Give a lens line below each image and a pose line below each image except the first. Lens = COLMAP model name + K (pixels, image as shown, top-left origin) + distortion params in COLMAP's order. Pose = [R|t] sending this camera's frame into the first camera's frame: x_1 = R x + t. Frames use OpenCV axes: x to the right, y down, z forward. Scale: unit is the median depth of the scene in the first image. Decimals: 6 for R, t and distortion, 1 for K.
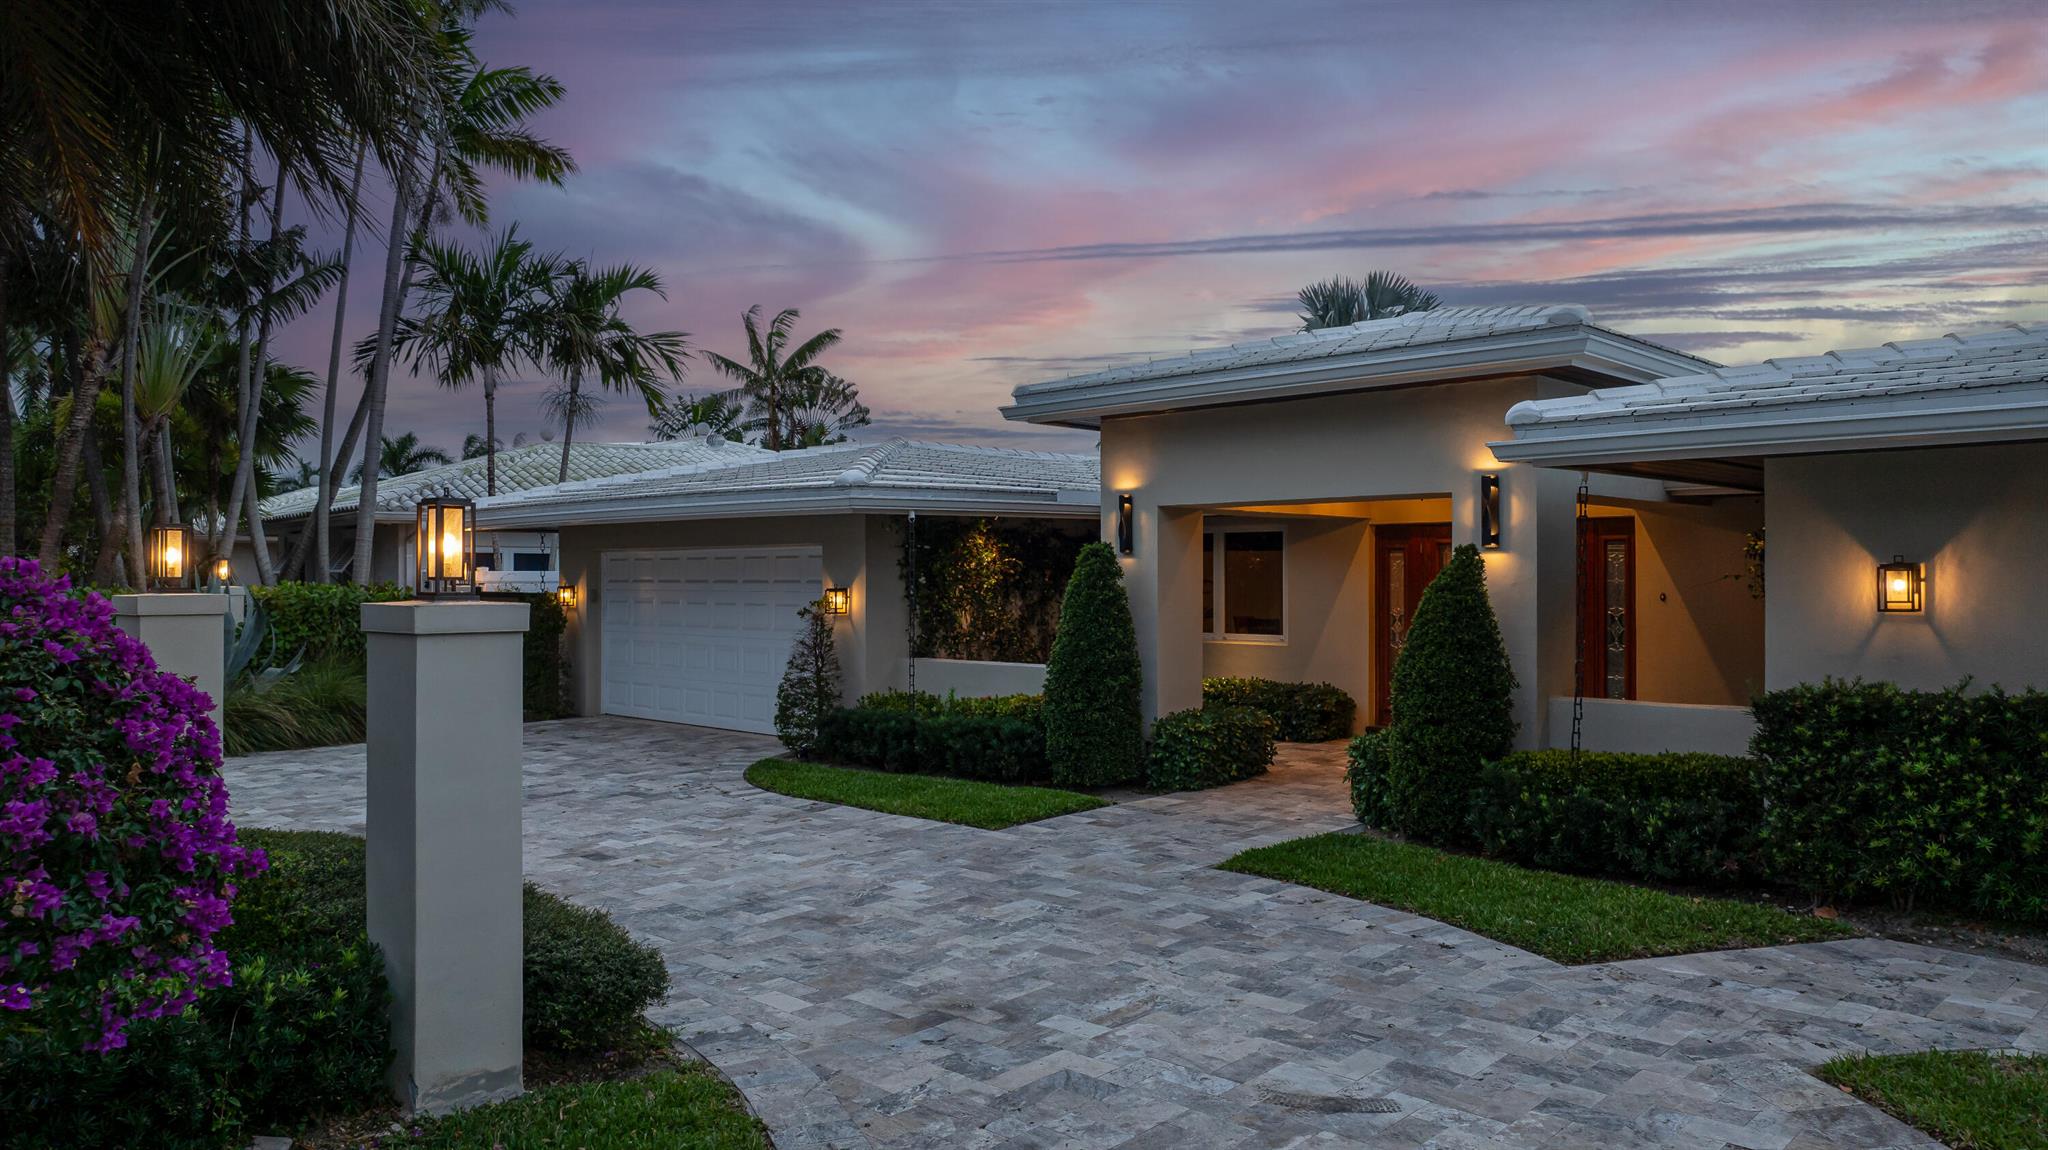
lens RADIAL K [[1448.3, 0, 1008.4], [0, 1448.3, 582.4], [0, 0, 1]] dist [-0.033923, 0.029477]
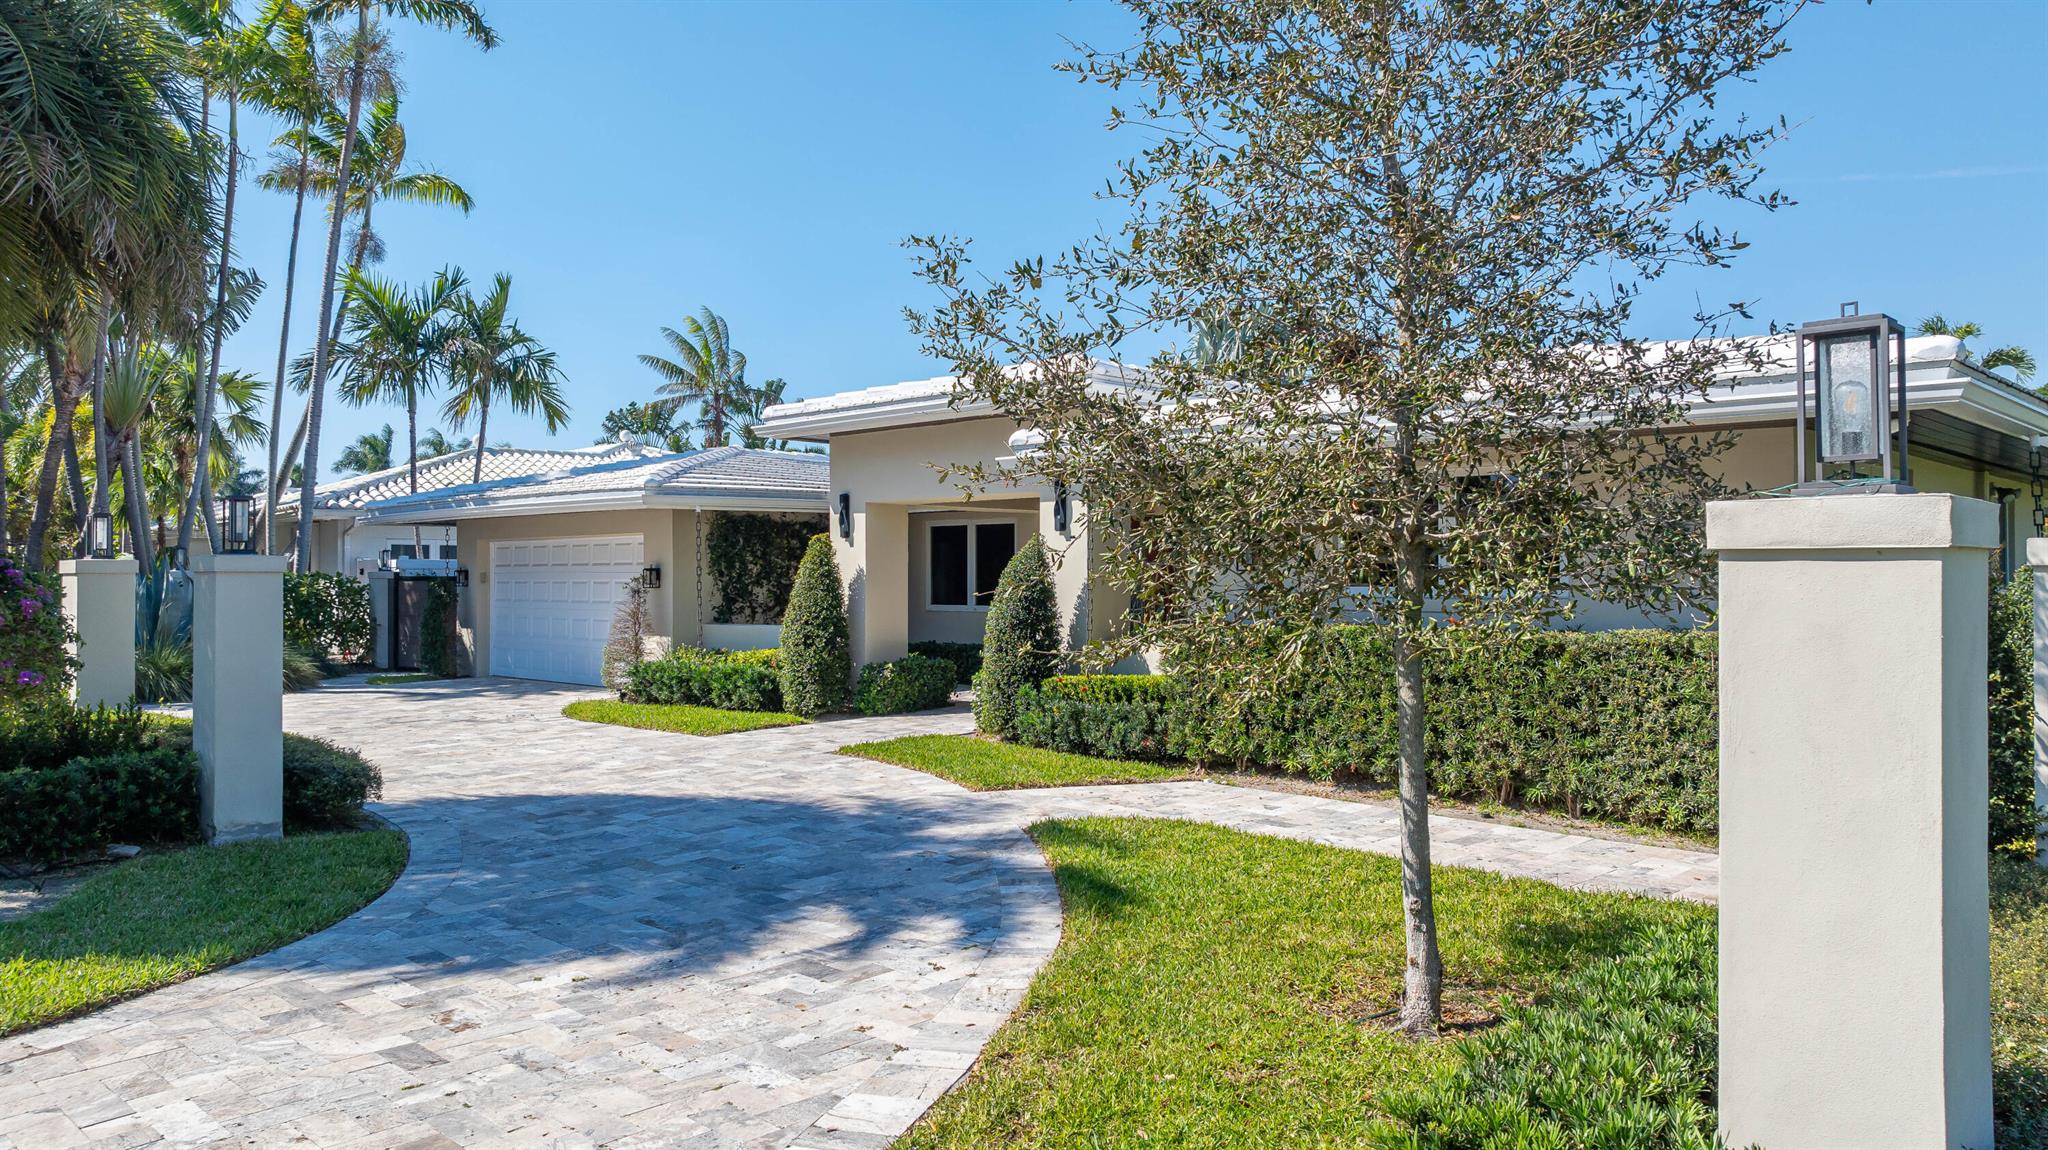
lens RADIAL K [[1448.3, 0, 1033.7], [0, 1448.3, 577.1], [0, 0, 1]] dist [-0.033923, 0.029477]
pose [[0.999932, 0.000832, 0.011597, 0.225003], [-0.000763, 0.999982, -0.005977, 0.020761], [-0.011602, 0.005967, 0.999915, -0.305540]]
